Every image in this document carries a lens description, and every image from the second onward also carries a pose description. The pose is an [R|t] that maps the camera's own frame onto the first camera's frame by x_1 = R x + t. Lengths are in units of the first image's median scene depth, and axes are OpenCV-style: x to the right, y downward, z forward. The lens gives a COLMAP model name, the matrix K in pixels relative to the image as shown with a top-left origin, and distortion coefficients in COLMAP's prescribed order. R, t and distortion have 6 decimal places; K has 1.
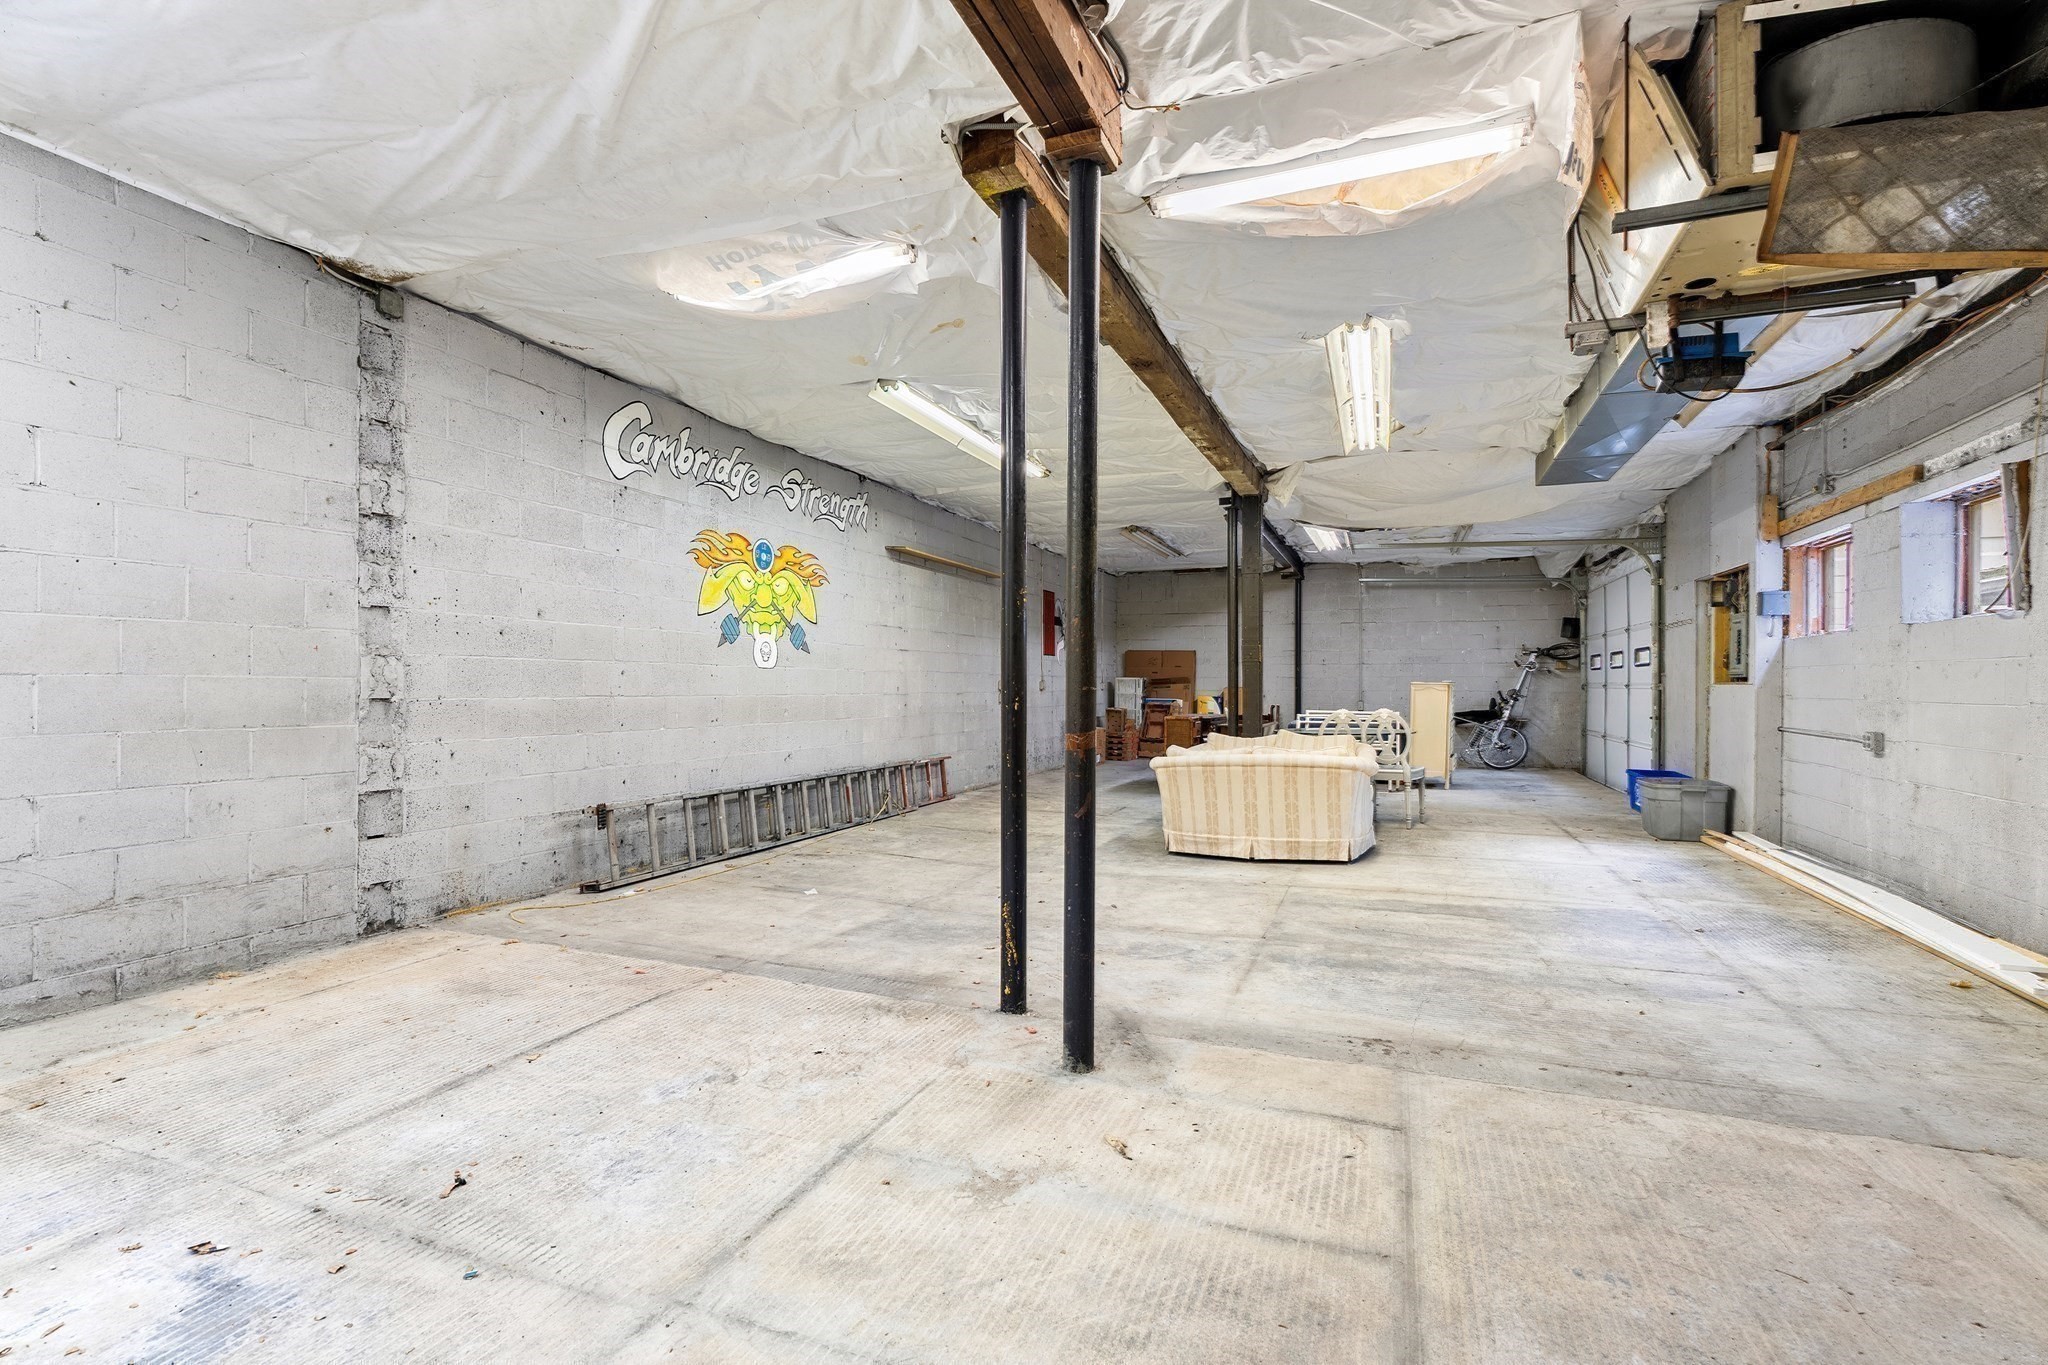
lens RADIAL K [[936.9, 0, 1037.4], [0, 936.9, 685.5], [0, 0, 1]] dist [-0.004157, 0.000690]
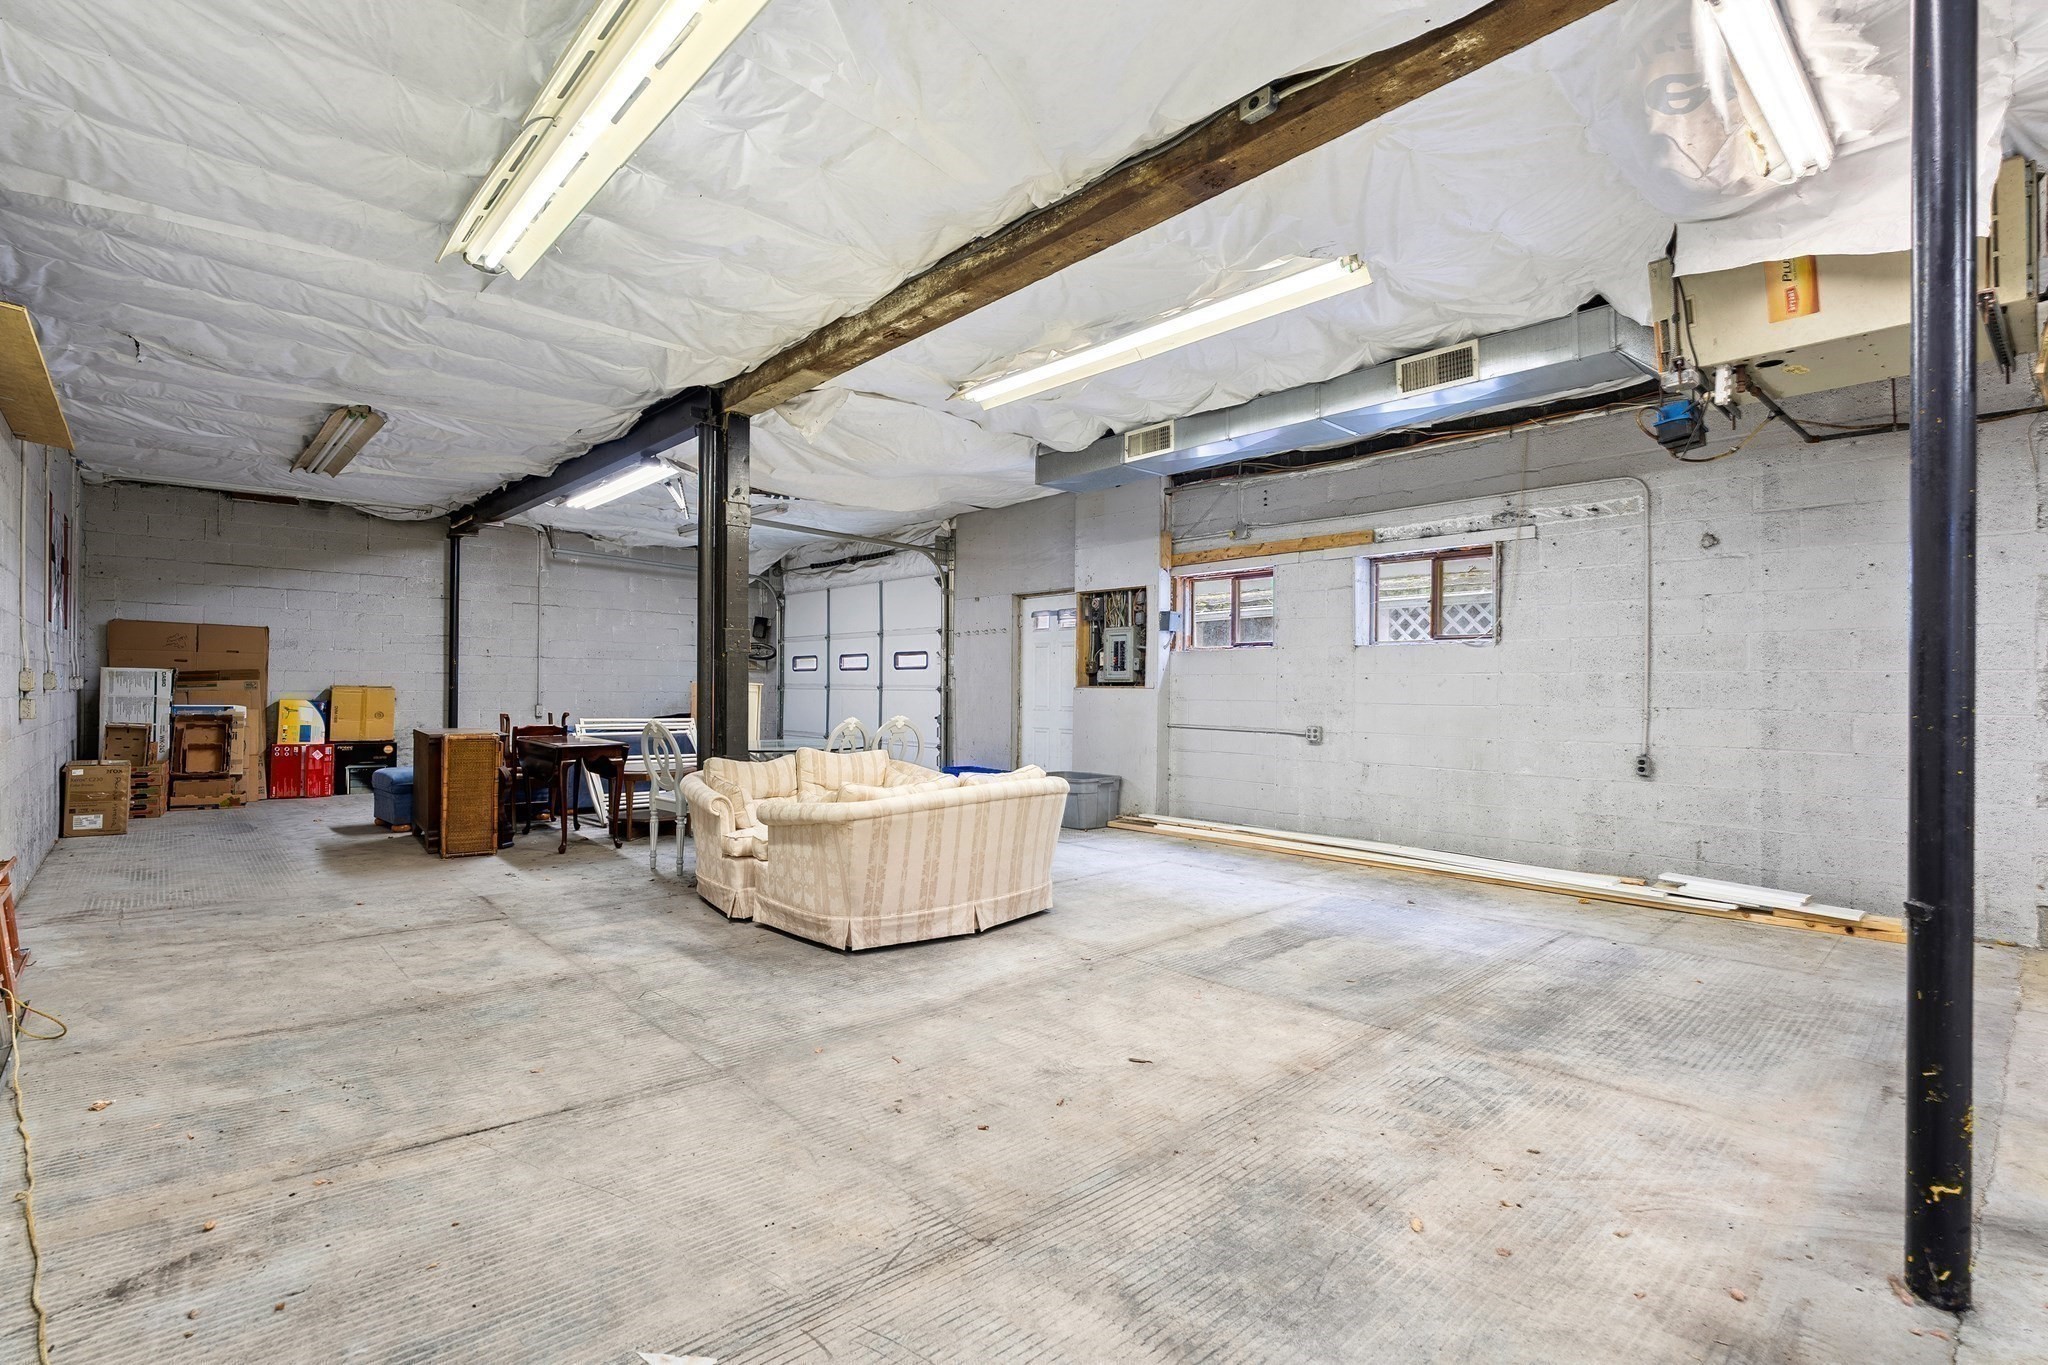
lens RADIAL K [[936.9, 0, 1024.3], [0, 936.9, 686.7], [0, 0, 1]] dist [-0.004157, 0.000690]
pose [[0.449366, 0.003555, 0.893340, -0.526438], [-0.007306, 0.999973, -0.000305, -0.002575], [-0.893318, -0.006390, 0.449380, 0.866752]]
